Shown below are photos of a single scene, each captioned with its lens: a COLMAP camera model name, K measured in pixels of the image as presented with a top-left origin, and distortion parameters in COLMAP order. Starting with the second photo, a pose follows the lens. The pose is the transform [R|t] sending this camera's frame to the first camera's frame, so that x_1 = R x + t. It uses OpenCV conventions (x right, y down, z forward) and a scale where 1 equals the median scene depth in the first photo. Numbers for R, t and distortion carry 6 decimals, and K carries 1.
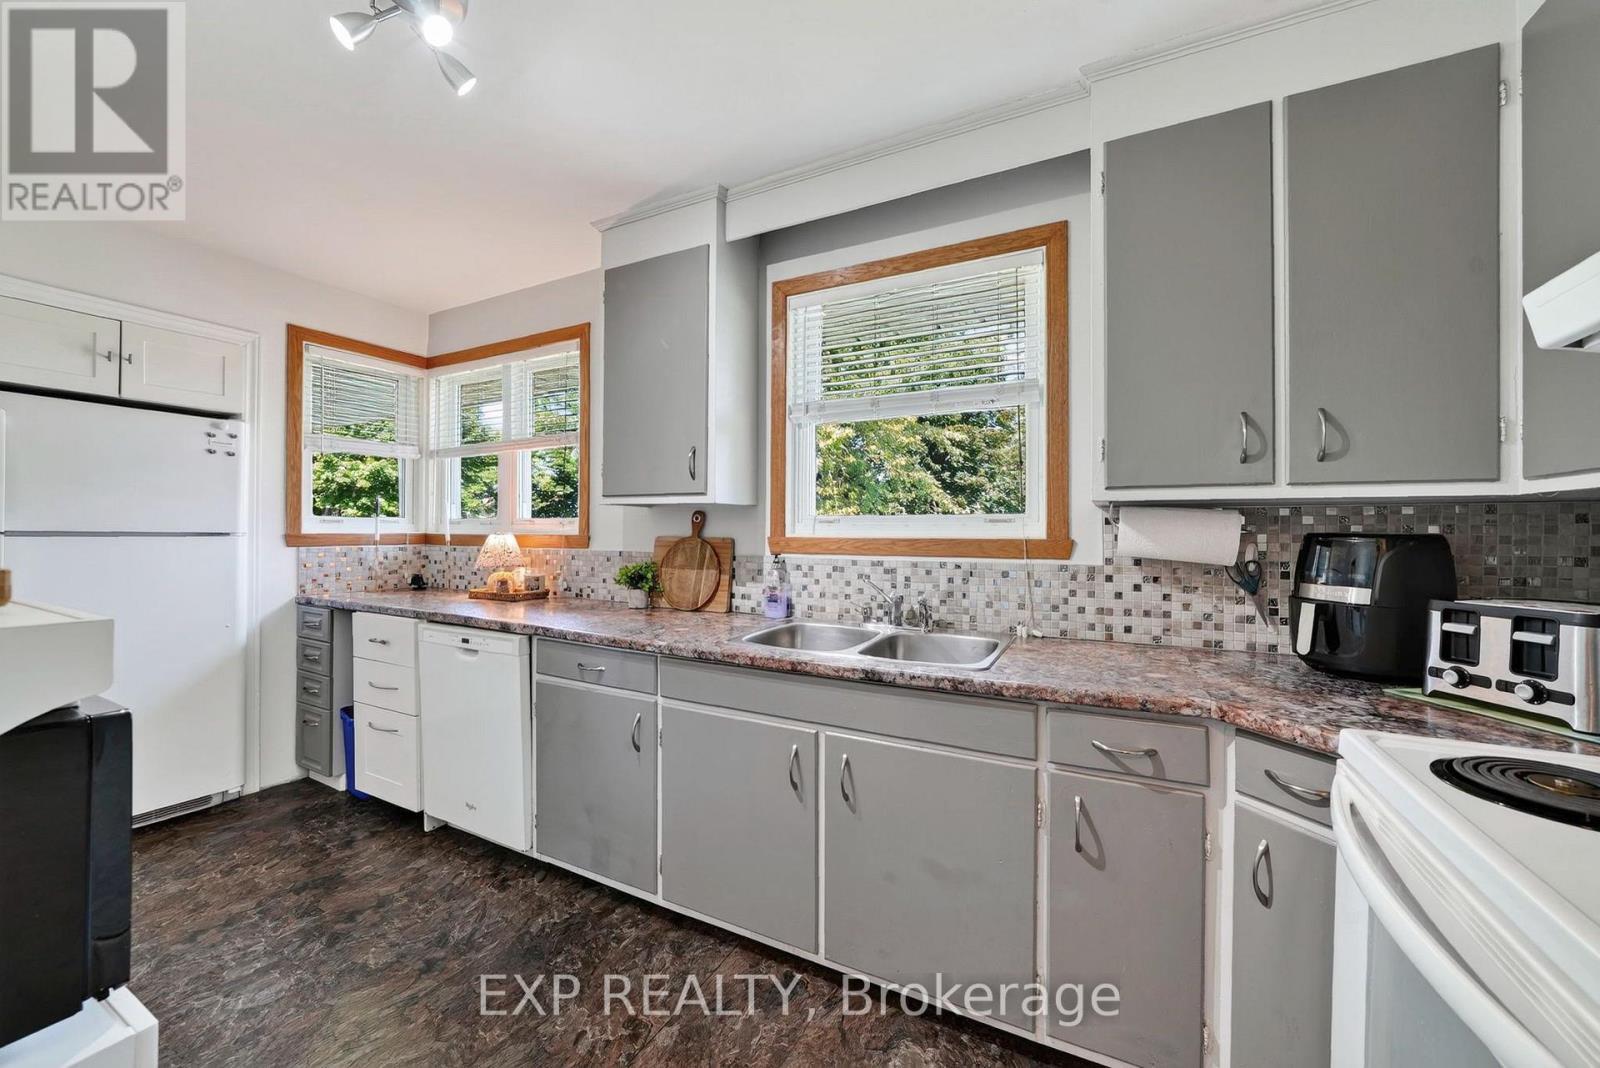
lens RADIAL K [[611.0, 0, 786.0], [0, 611.0, 537.1], [0, 0, 1]] dist [-0.001615, 0.000057]
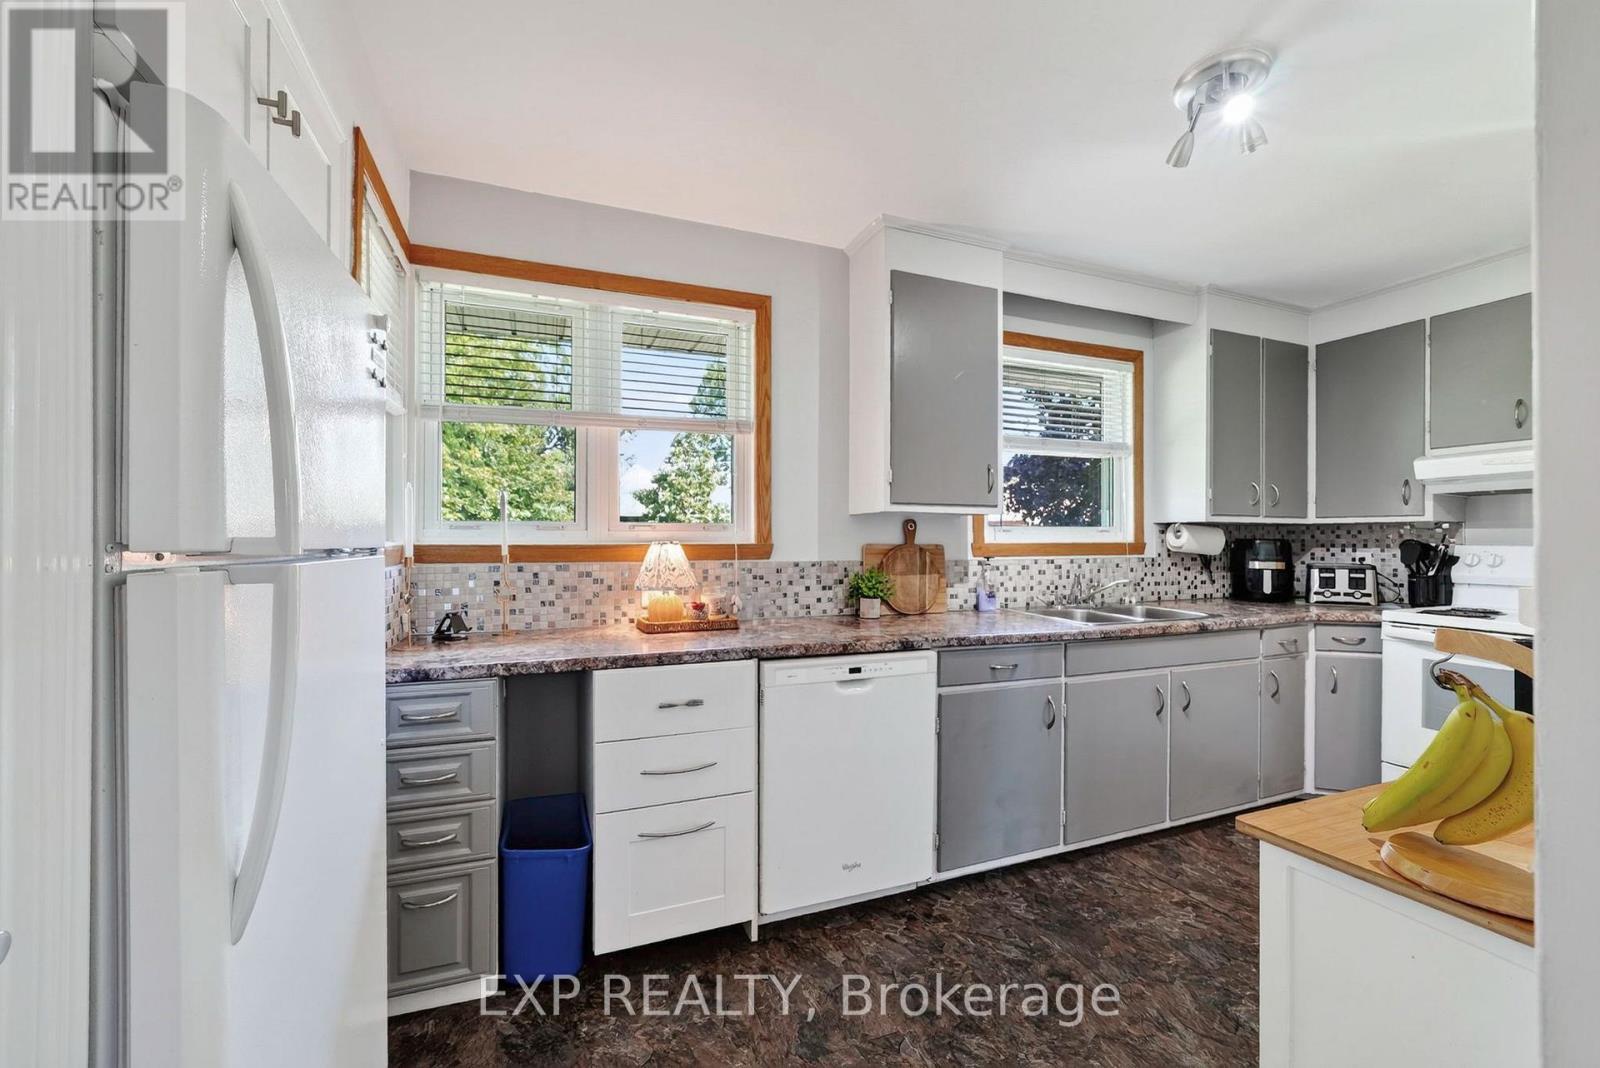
lens RADIAL K [[638.3, 0, 794.0], [0, 638.3, 548.4], [0, 0, 1]] dist [0.000361, 0.000311]
pose [[0.643851, -0.015780, 0.764988, -1.135269], [0.008017, 0.999872, 0.013877, -0.009823], [-0.765109, -0.002802, 0.643895, 0.454551]]
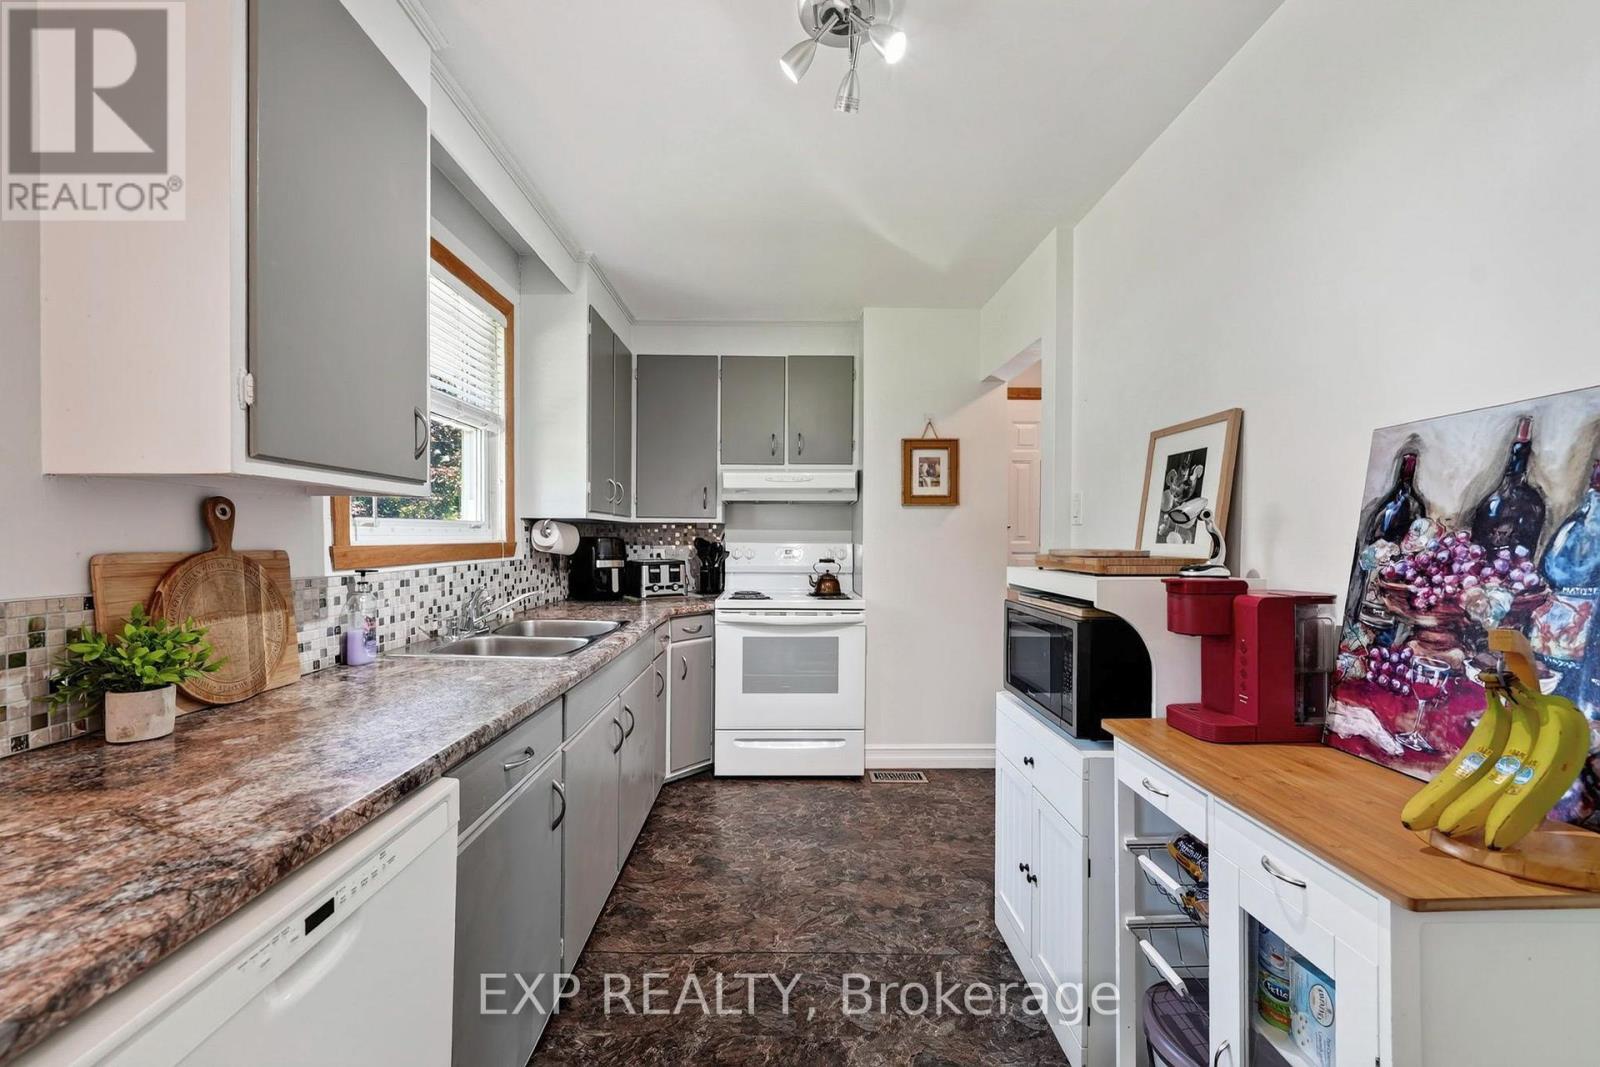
lens RADIAL K [[638.3, 0, 794.0], [0, 638.3, 547.9], [0, 0, 1]] dist [0.000361, 0.000311]
pose [[-0.487390, -0.023055, 0.872880, -0.825438], [0.000126, 0.999650, 0.026473, -0.015805], [-0.873185, 0.013012, -0.487216, 0.864603]]
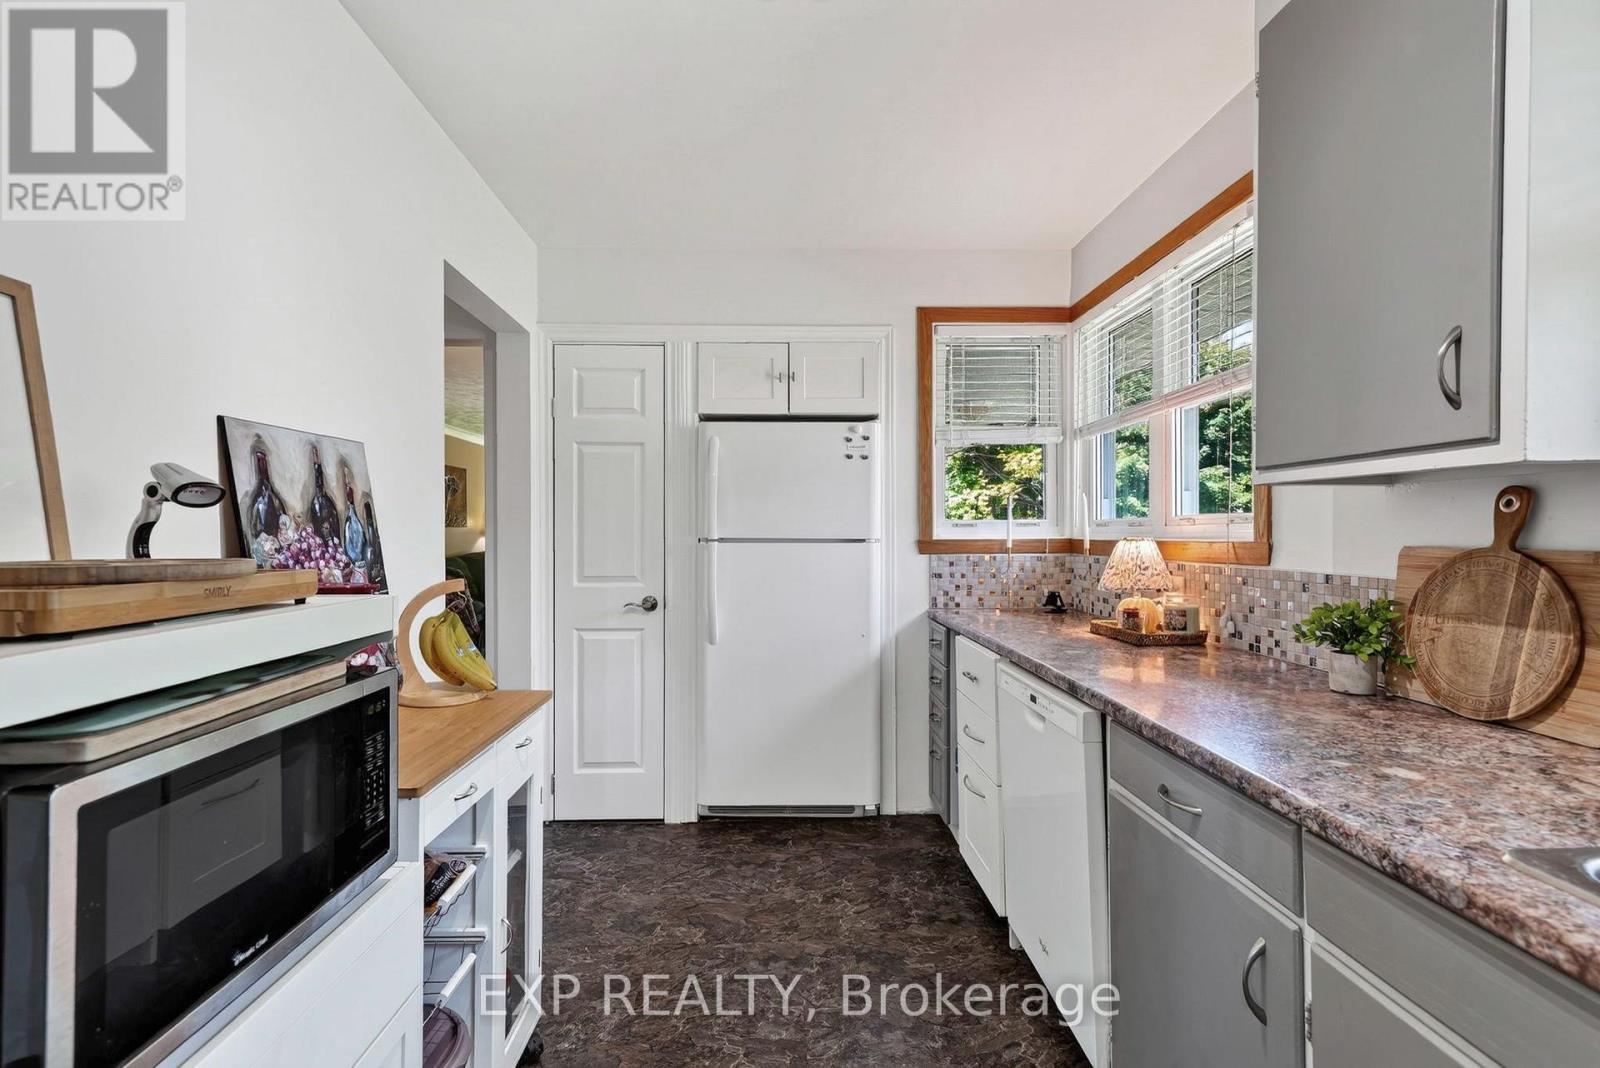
lens RADIAL K [[742.6, 0, 798.0], [0, 742.6, 539.7], [0, 0, 1]] dist [0.004382, 0.000747]
pose [[0.511213, -0.000103, -0.859454, 0.044584], [-0.001324, 0.999999, -0.000907, -0.004801], [0.859453, 0.001601, 0.511212, 0.325544]]
